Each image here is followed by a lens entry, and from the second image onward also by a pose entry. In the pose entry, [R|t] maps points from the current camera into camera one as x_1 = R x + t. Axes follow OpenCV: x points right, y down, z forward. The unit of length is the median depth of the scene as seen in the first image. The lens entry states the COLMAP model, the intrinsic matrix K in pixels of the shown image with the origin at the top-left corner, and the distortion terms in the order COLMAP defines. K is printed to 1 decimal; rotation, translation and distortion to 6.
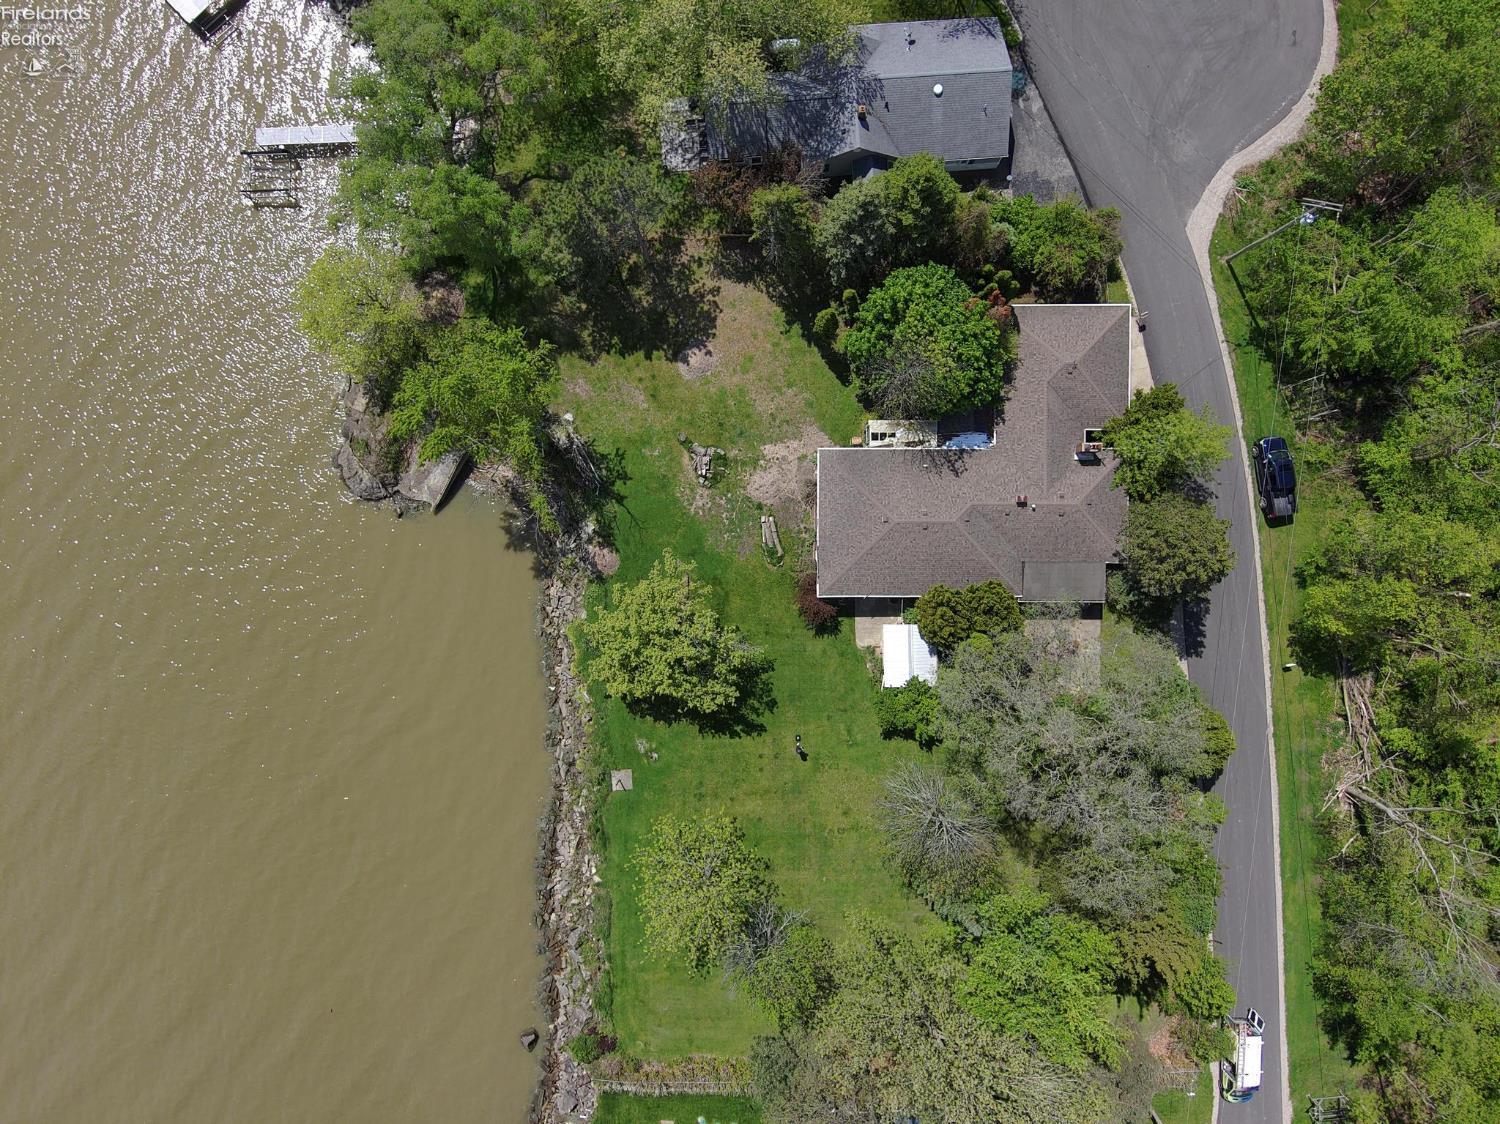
lens RADIAL K [[884.3, 0, 750.9], [0, 884.3, 560.7], [0, 0, 1]] dist [0.093260, -0.128704]
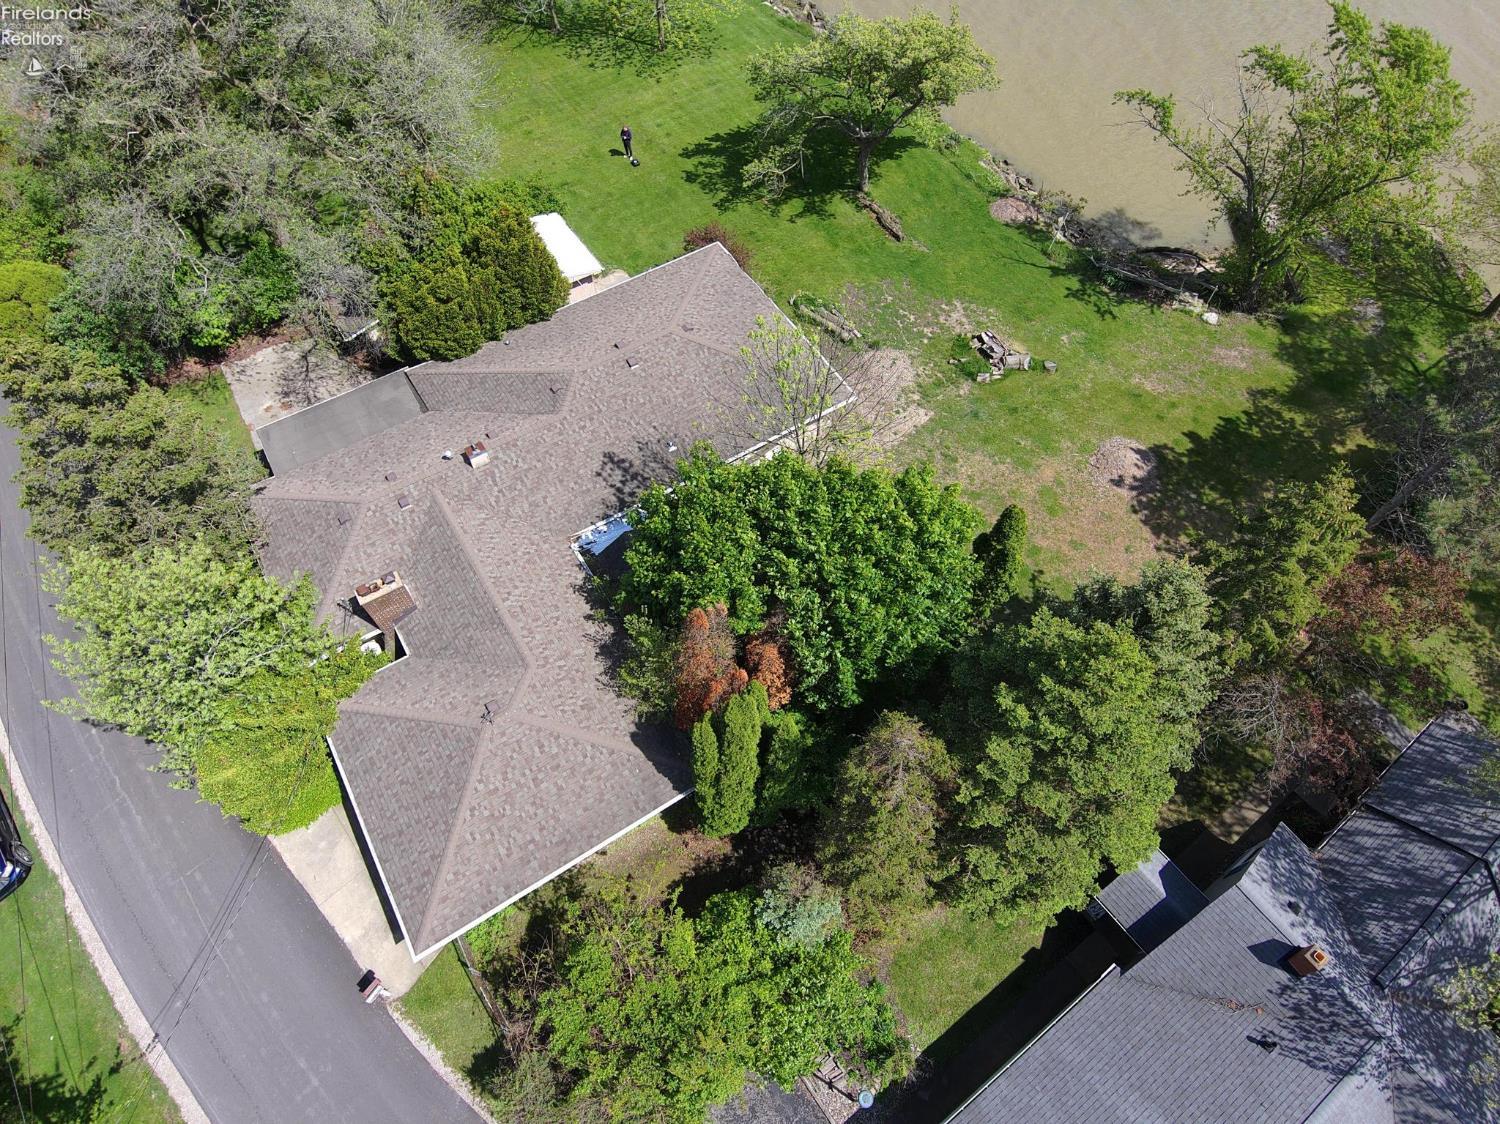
lens RADIAL K [[891.8, 0, 752.6], [0, 891.8, 559.1], [0, 0, 1]] dist [0.070541, -0.096220]
pose [[-0.845476, 0.453788, -0.281508, 0.320547], [-0.534013, -0.718980, 0.444857, -0.396360], [-0.000528, 0.526445, 0.850209, 0.563204]]
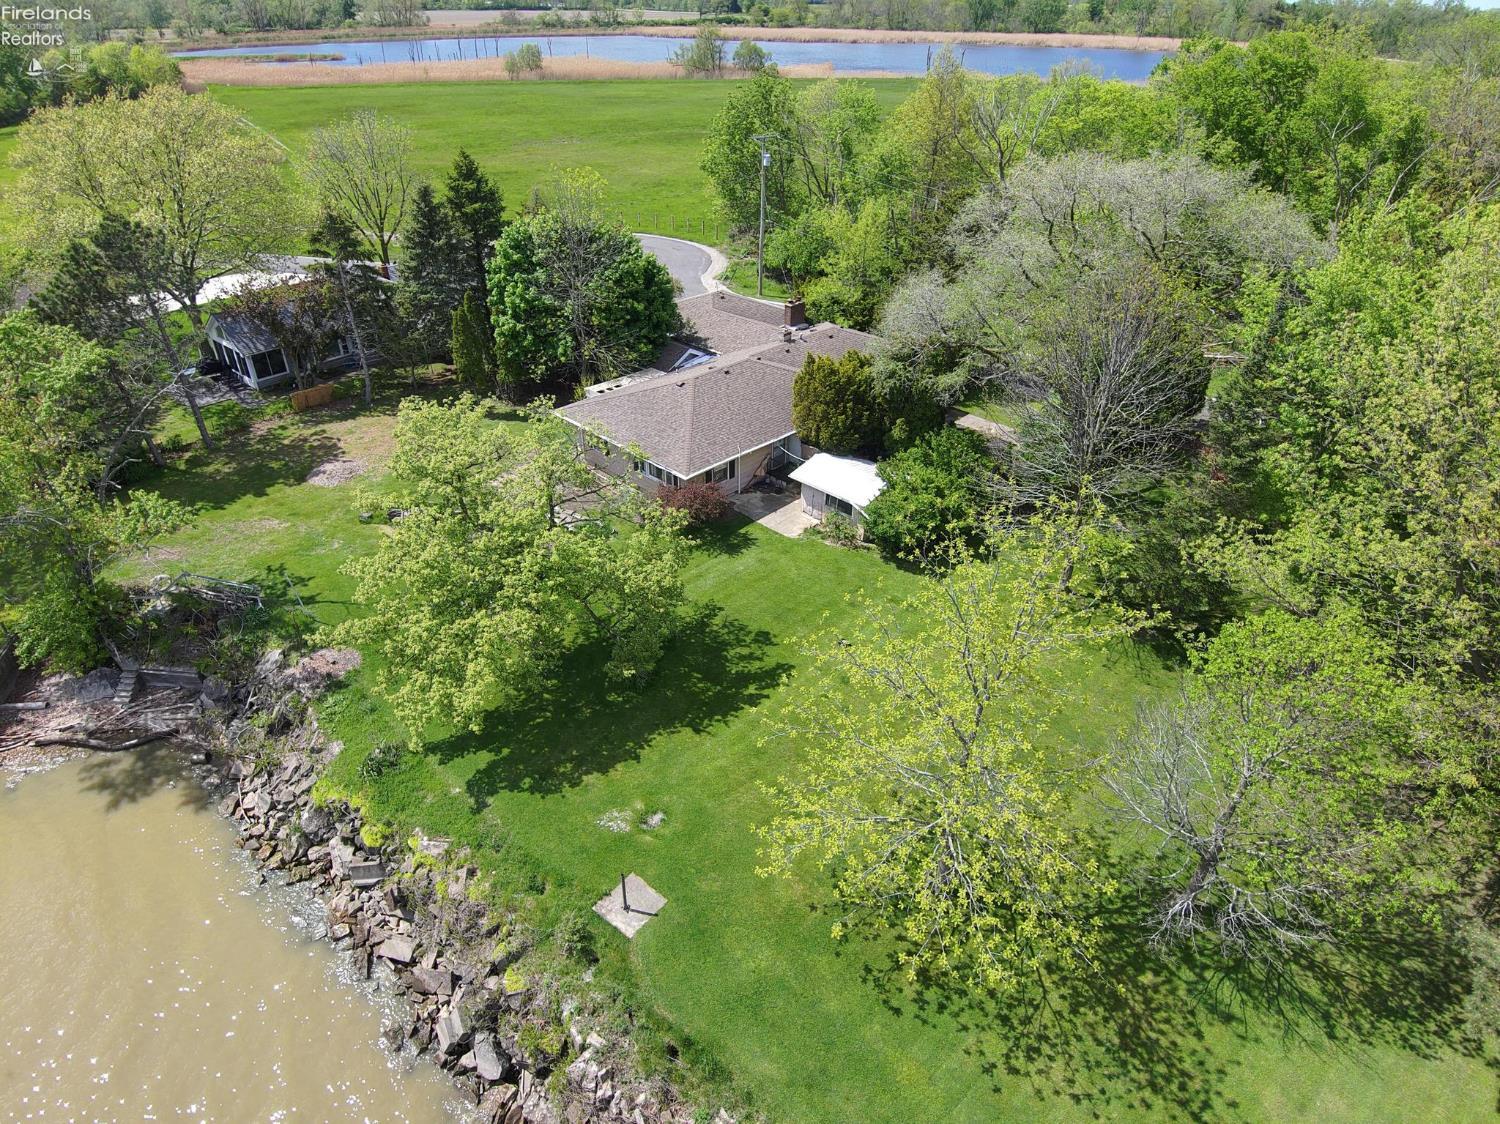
lens RADIAL K [[884.3, 0, 750.9], [0, 884.3, 560.7], [0, 0, 1]] dist [0.093260, -0.128704]
pose [[0.703314, -0.382208, 0.599389, -0.284158], [0.710829, 0.388120, -0.586587, 0.453542], [-0.008437, 0.838618, 0.544655, 0.679916]]
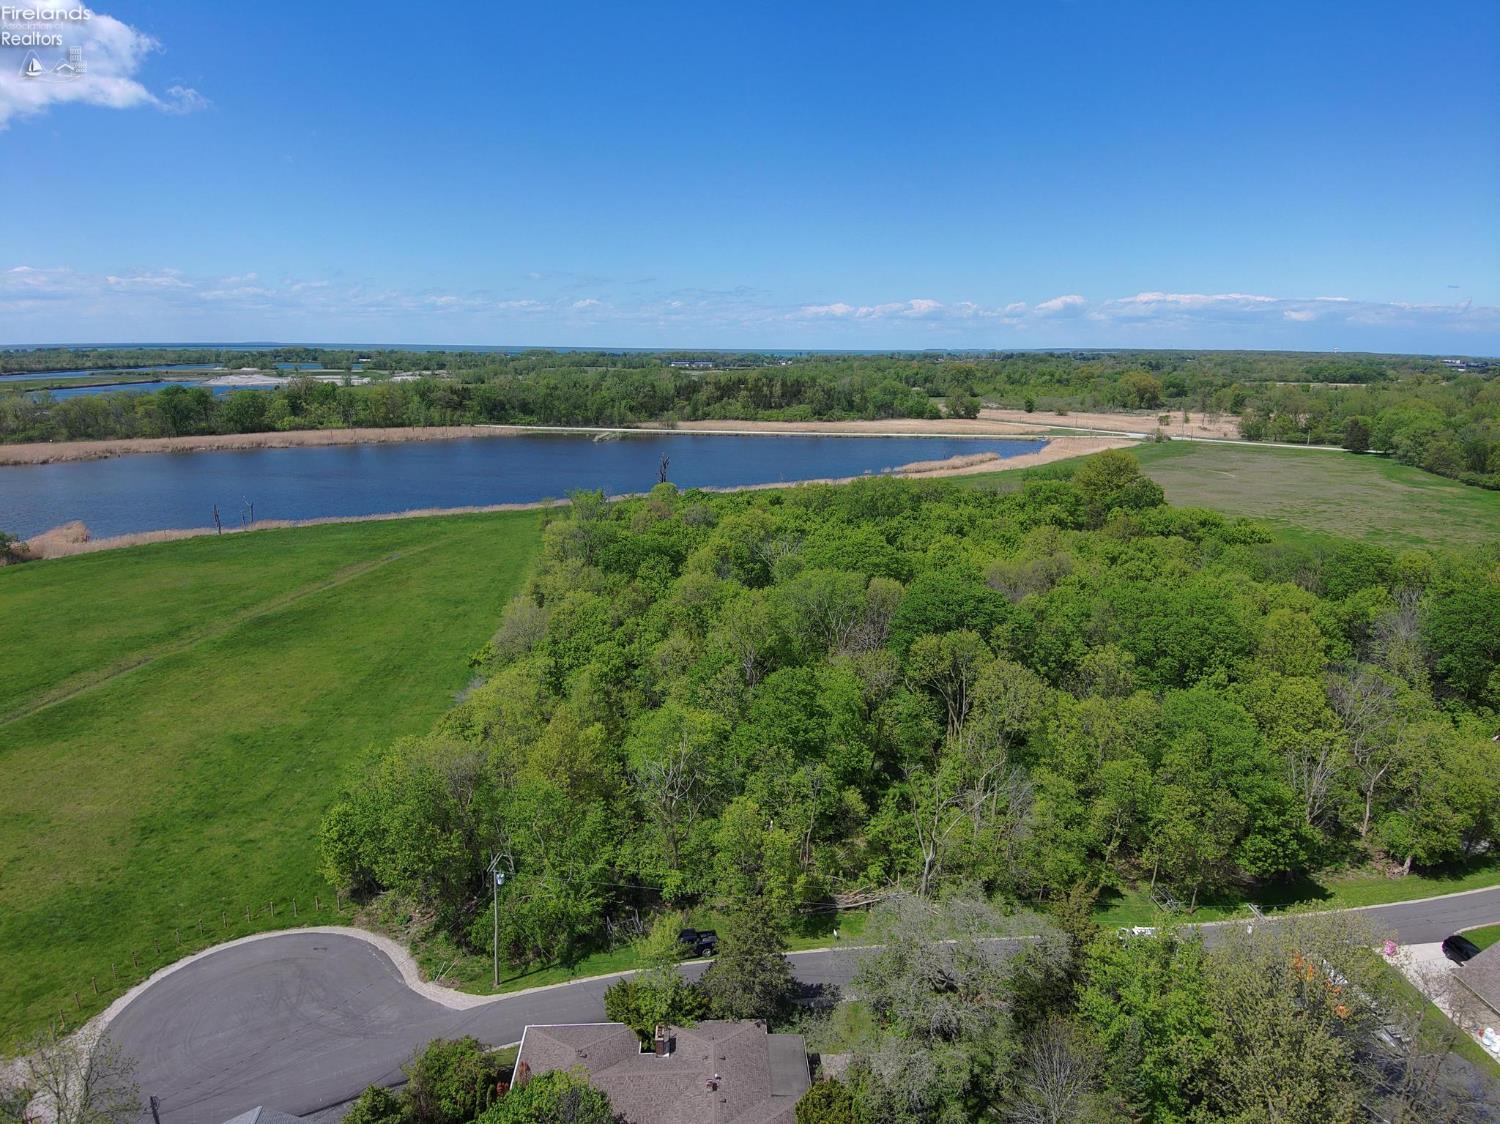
lens RADIAL K [[884.3, 0, 750.9], [0, 884.3, 560.7], [0, 0, 1]] dist [0.093260, -0.128704]
pose [[-0.057260, -0.240314, 0.969005, -0.488873], [0.998272, -0.000983, 0.058746, -0.076442], [-0.013165, 0.970695, 0.239955, 0.189404]]
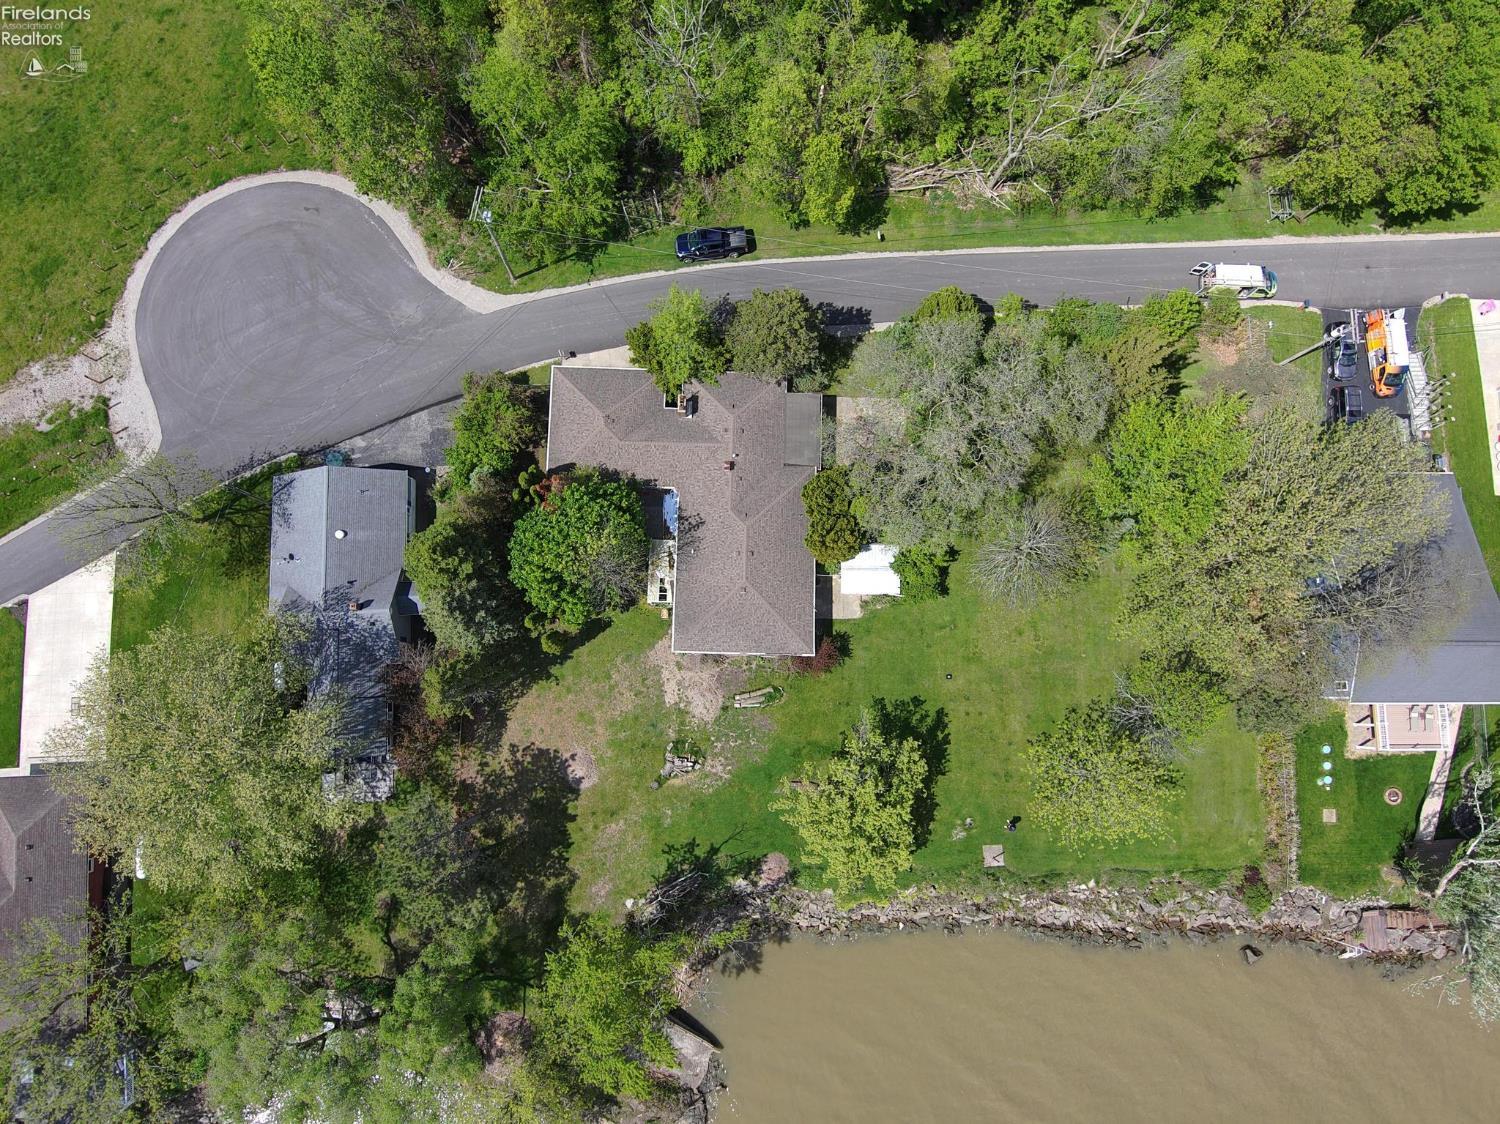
lens RADIAL K [[884.3, 0, 750.9], [0, 884.3, 560.7], [0, 0, 1]] dist [0.093260, -0.128704]
pose [[0.021954, -0.989546, 0.142539, 0.034704], [0.999720, 0.022988, 0.005615, -0.041091], [-0.008833, 0.142376, 0.989773, -0.046950]]
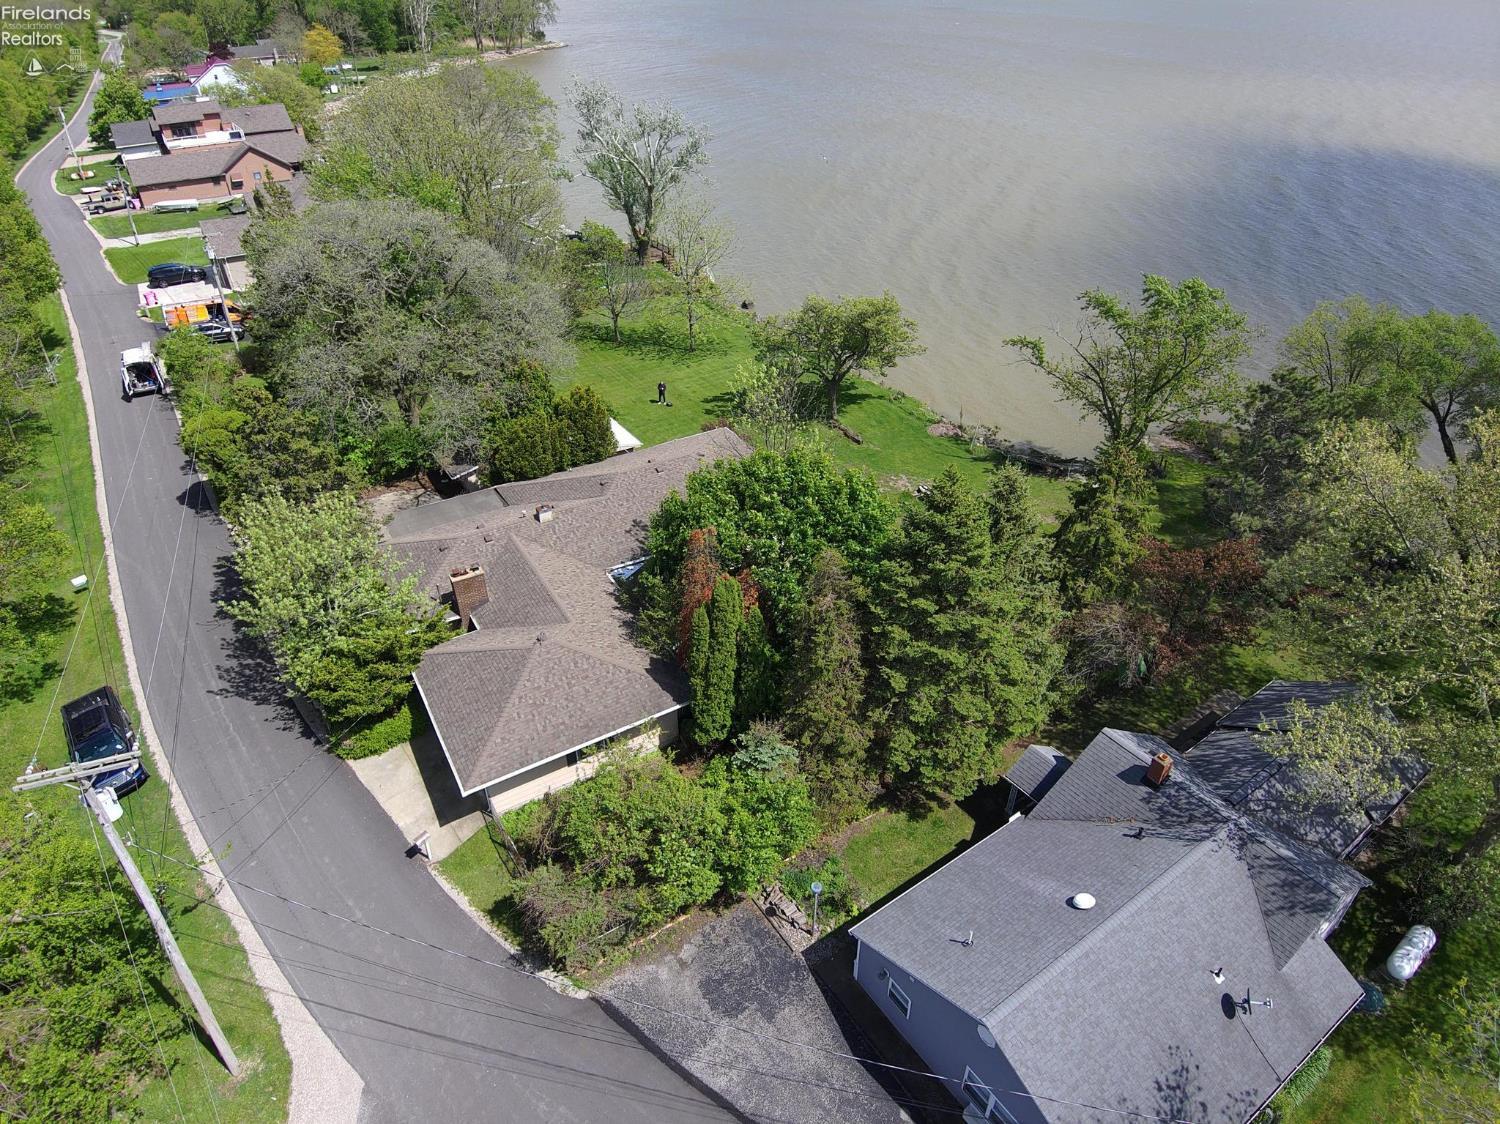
lens RADIAL K [[884.3, 0, 750.9], [0, 884.3, 560.7], [0, 0, 1]] dist [0.093260, -0.128704]
pose [[-0.858095, 0.291481, -0.422743, 0.441337], [-0.513448, -0.476312, 0.713792, -0.628110], [0.006699, 0.829558, 0.558381, 0.604254]]
